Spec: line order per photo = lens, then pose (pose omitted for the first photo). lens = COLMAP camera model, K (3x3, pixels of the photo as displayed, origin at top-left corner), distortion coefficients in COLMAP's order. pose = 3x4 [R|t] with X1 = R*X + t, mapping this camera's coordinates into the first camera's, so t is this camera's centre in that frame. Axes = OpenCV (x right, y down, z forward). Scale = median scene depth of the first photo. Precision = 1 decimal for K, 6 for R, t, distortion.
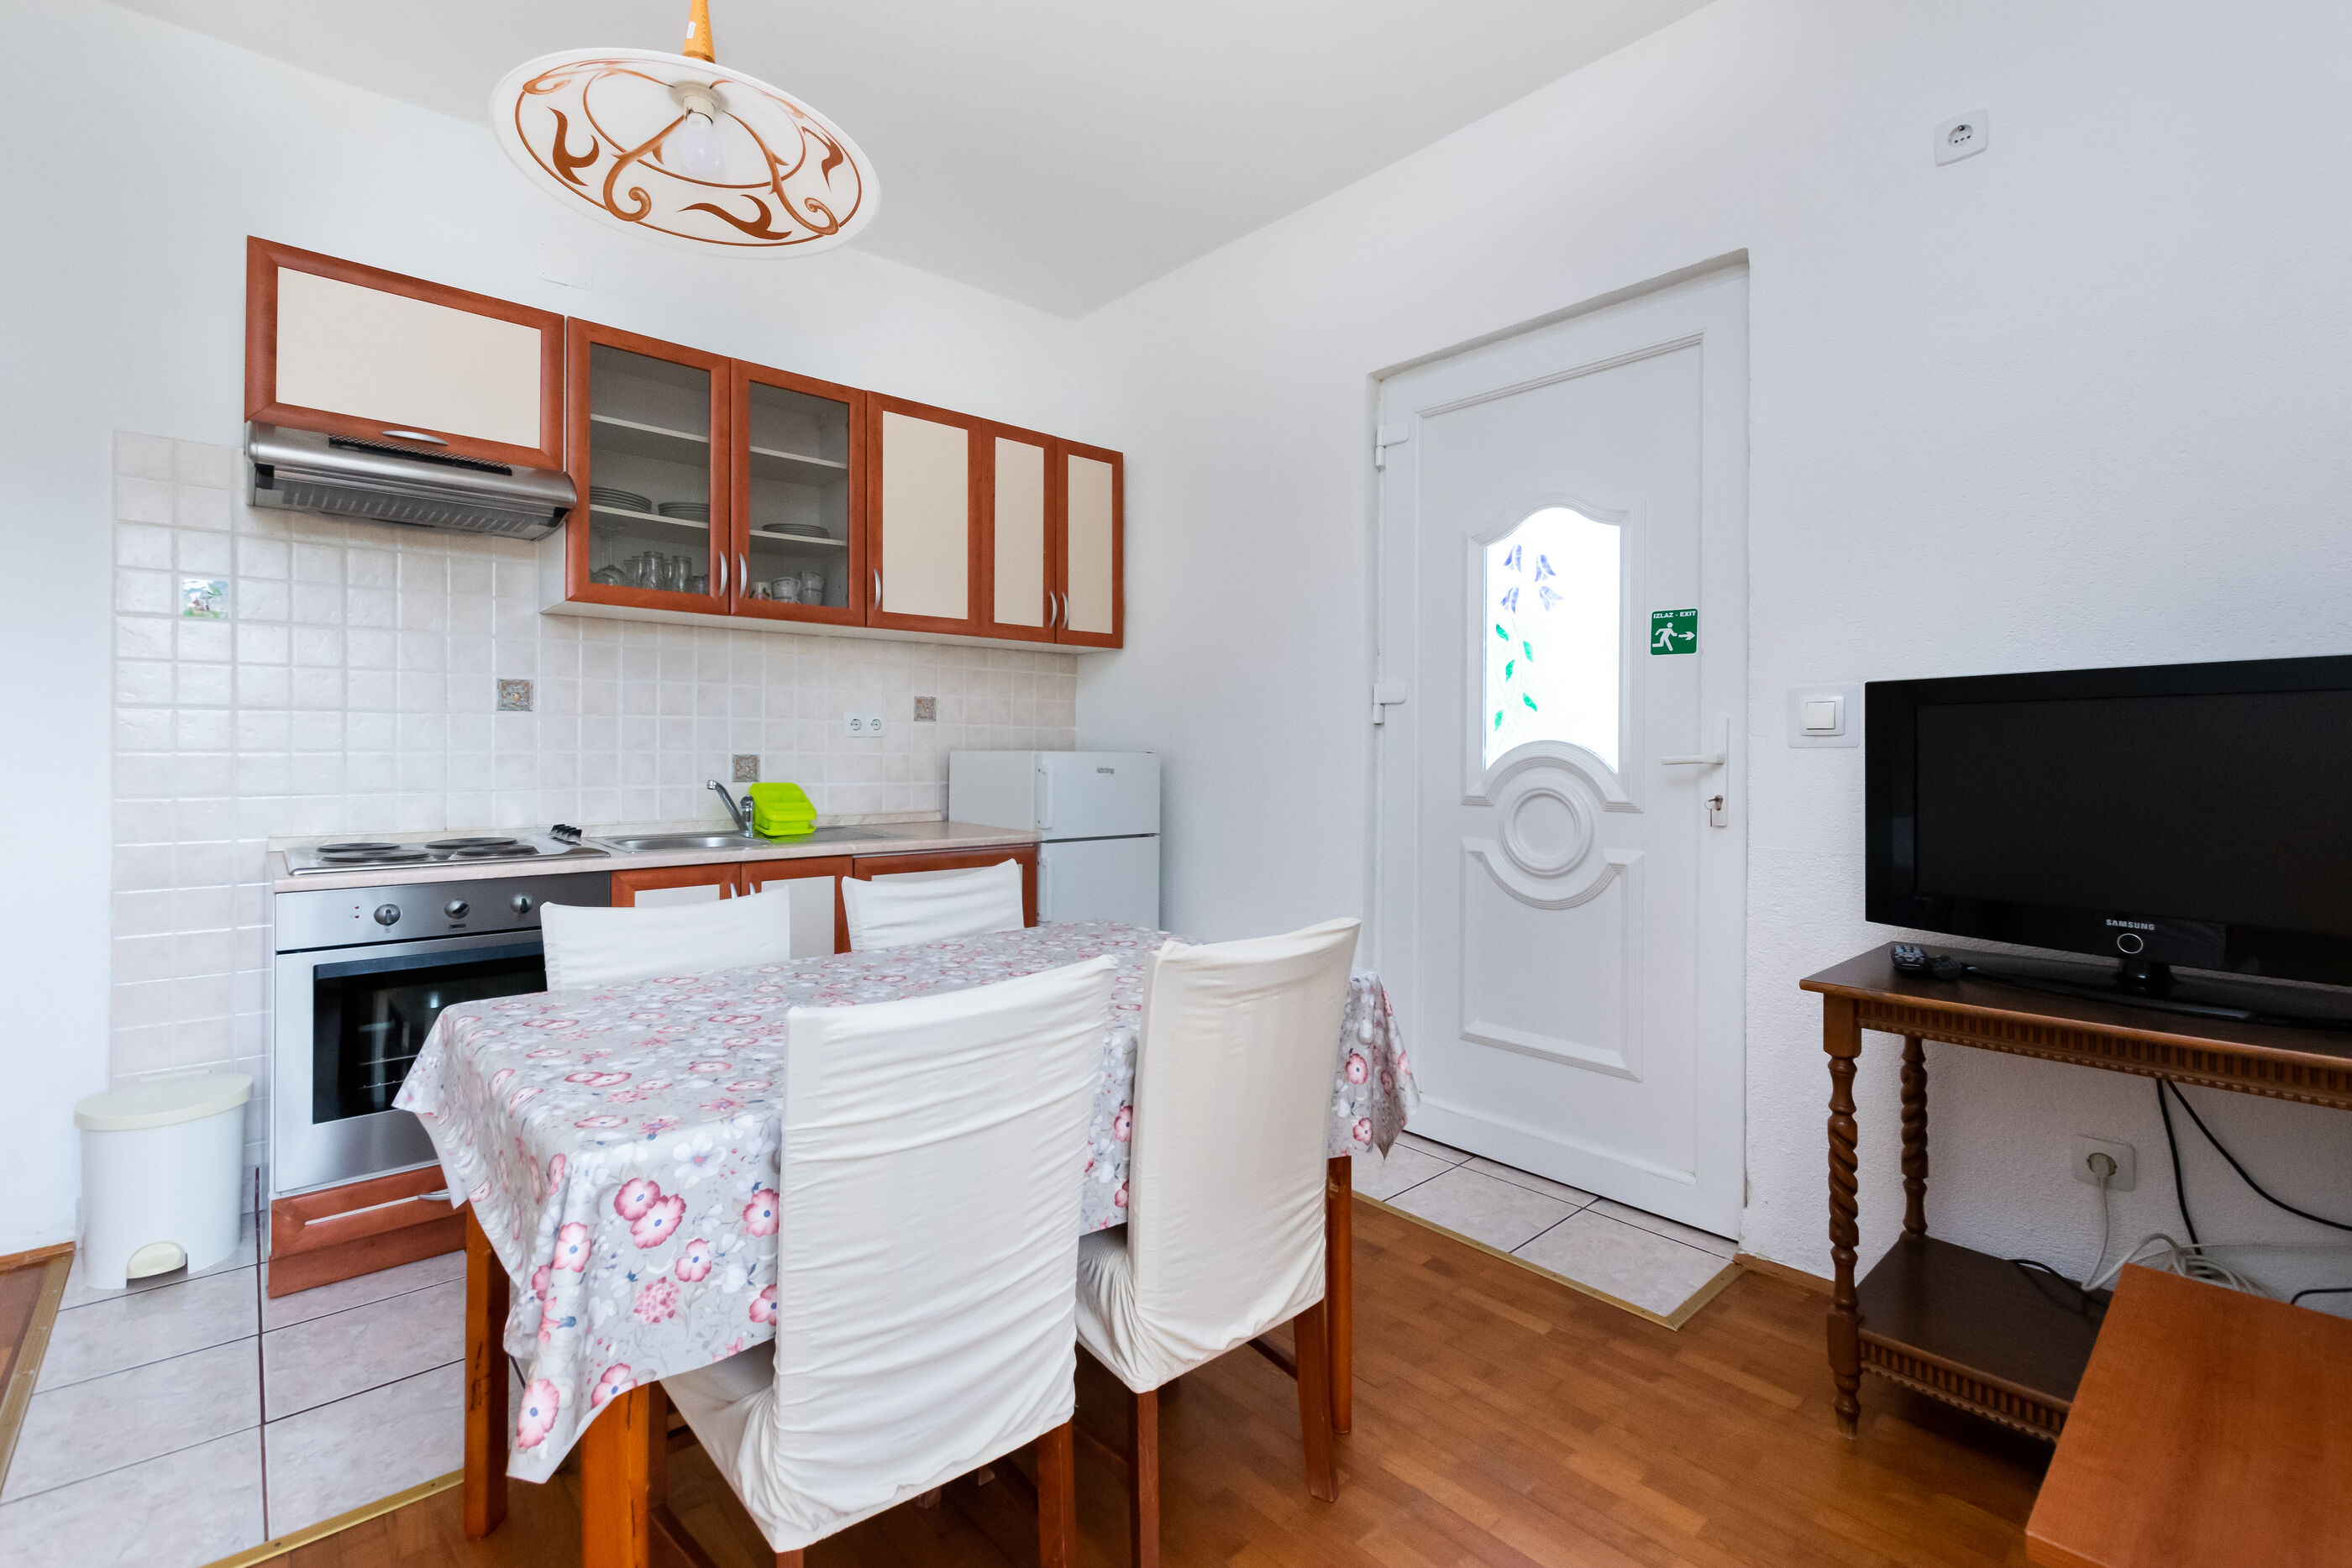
lens RADIAL K [[1044.5, 0, 1159.1], [0, 1044.5, 725.4], [0, 0, 1]] dist [0.005771, -0.000175]
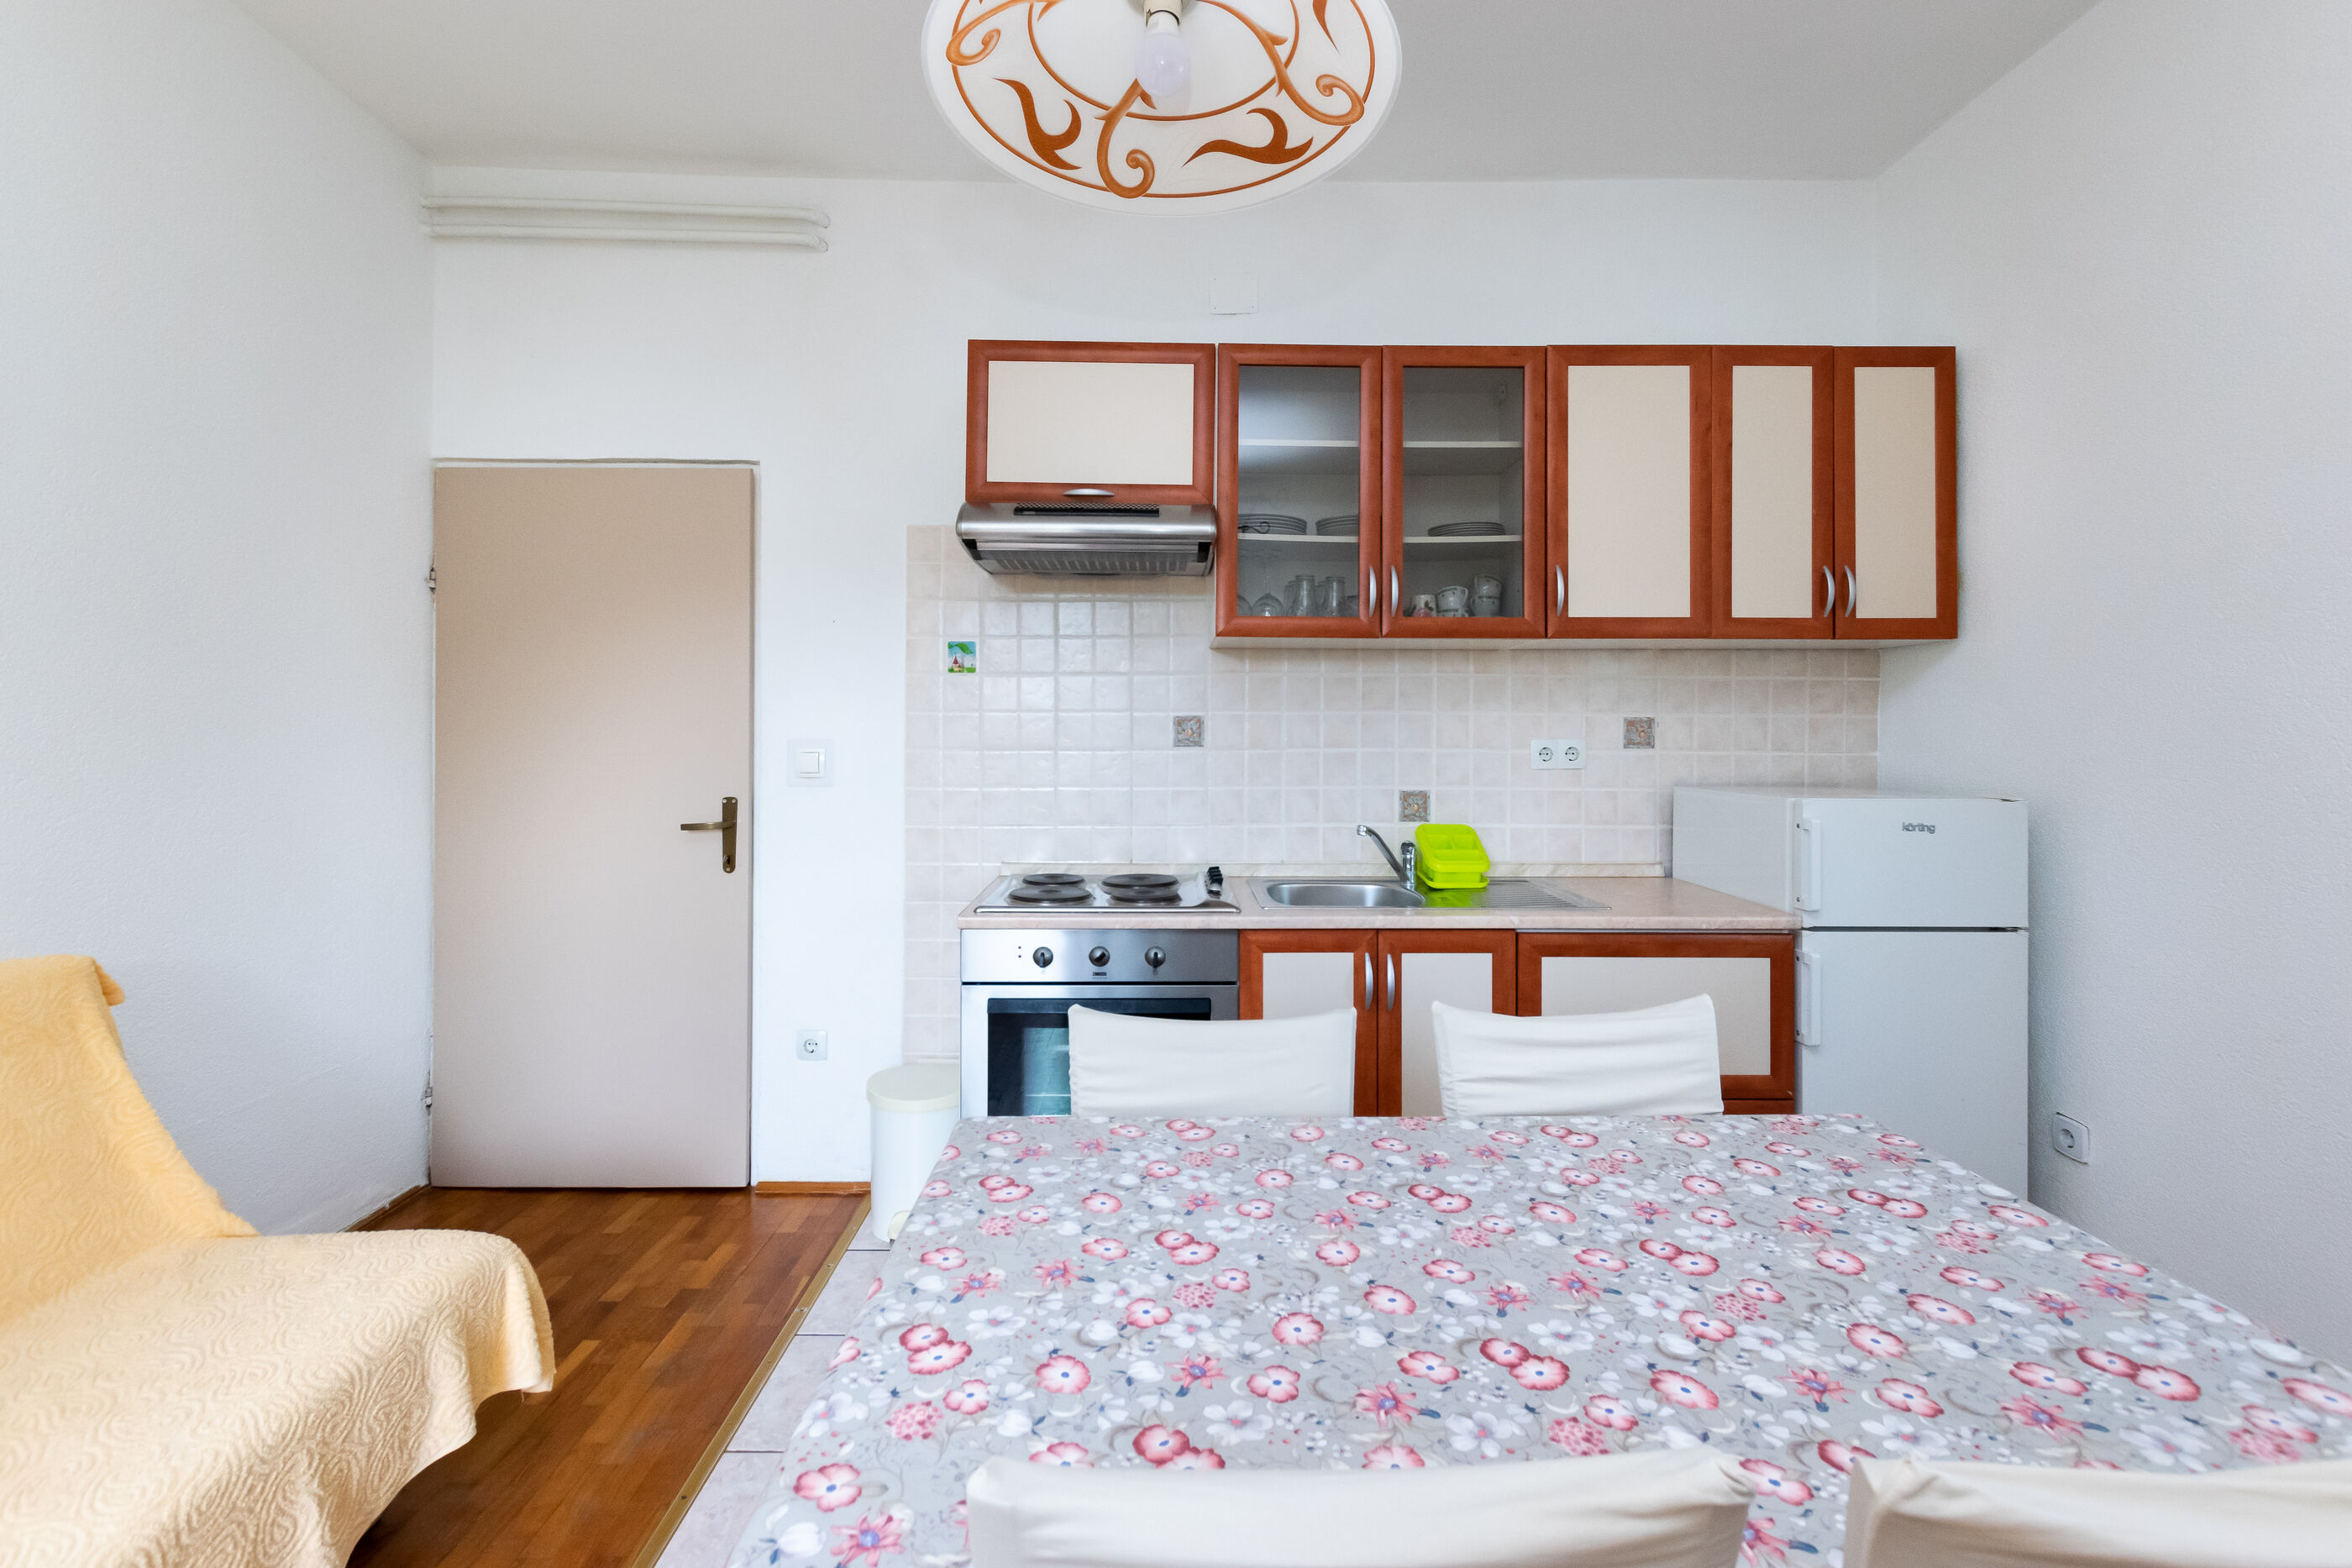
lens RADIAL K [[1044.5, 0, 1159.1], [0, 1044.5, 725.4], [0, 0, 1]] dist [0.005771, -0.000175]
pose [[0.755989, -0.009027, -0.654522, 0.023961], [0.014133, 0.999897, 0.002534, -0.035664], [0.654431, -0.011166, 0.756039, 0.206344]]
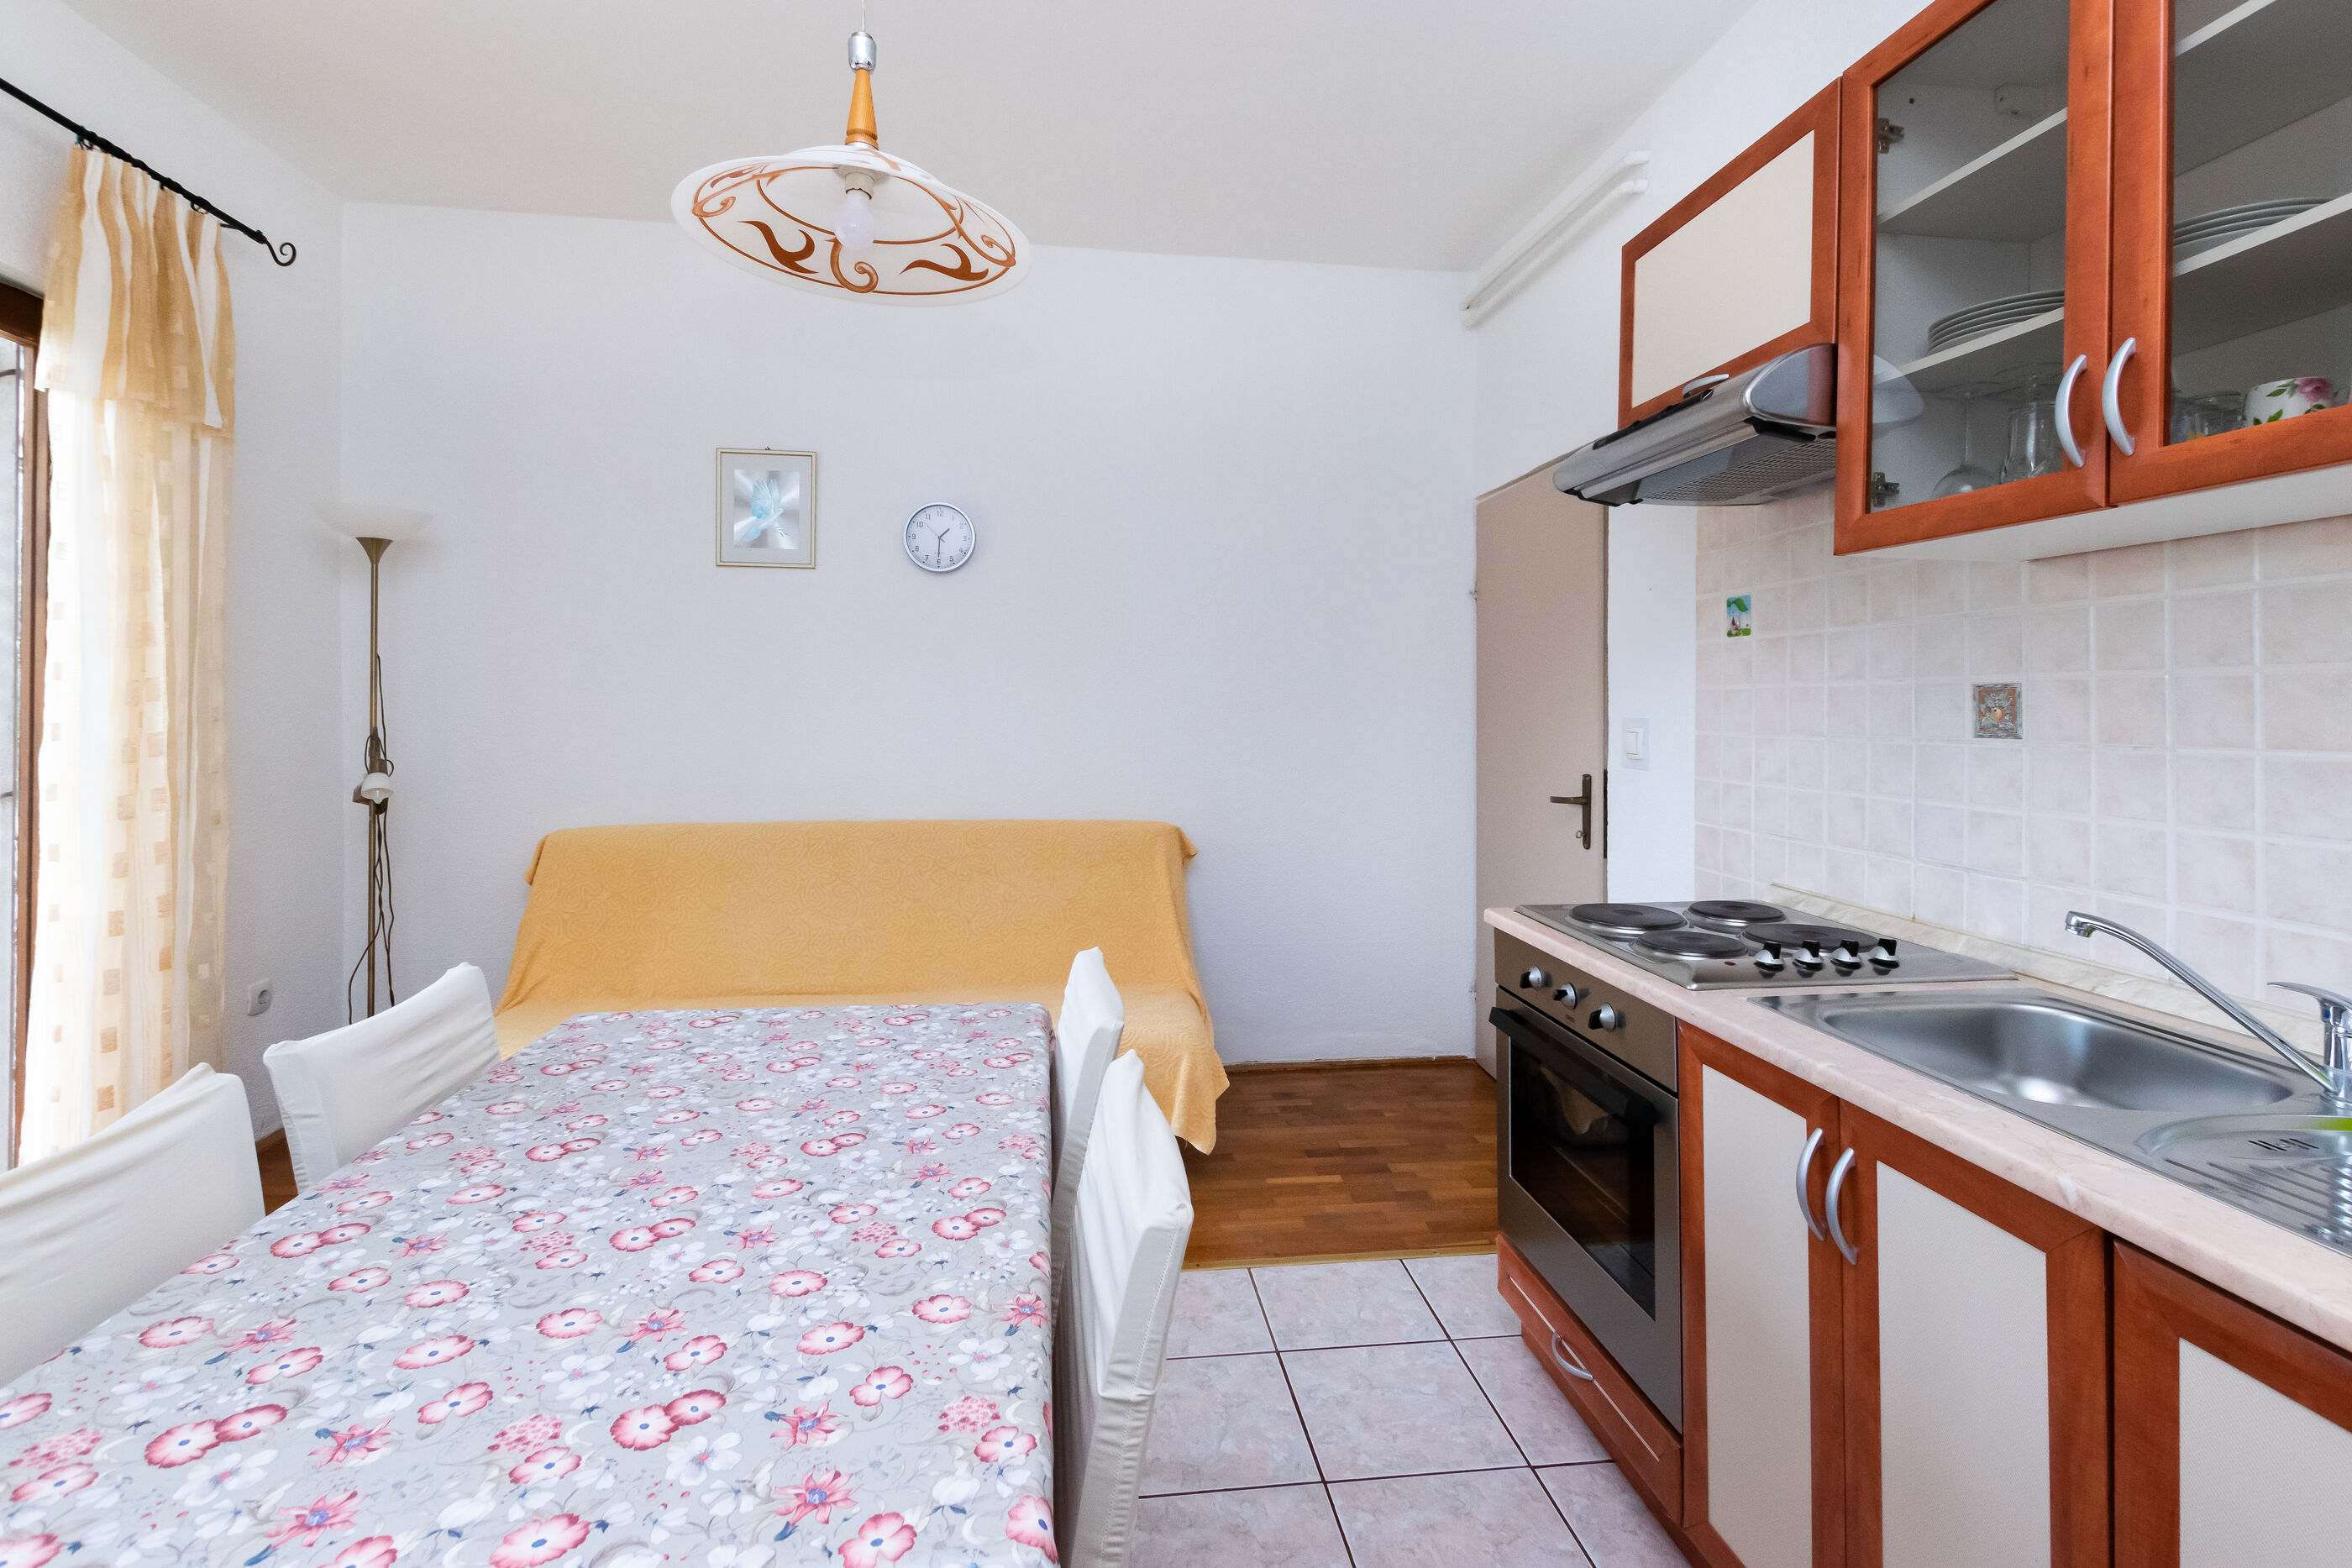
lens RADIAL K [[1044.8, 0, 1181.3], [0, 1044.8, 701.6], [0, 0, 1]] dist [0.002328, 0.000217]
pose [[-0.558178, -0.012497, -0.829627, 0.114717], [0.006660, 0.999787, -0.019541, -0.024439], [0.829694, -0.016433, -0.557976, 0.904521]]
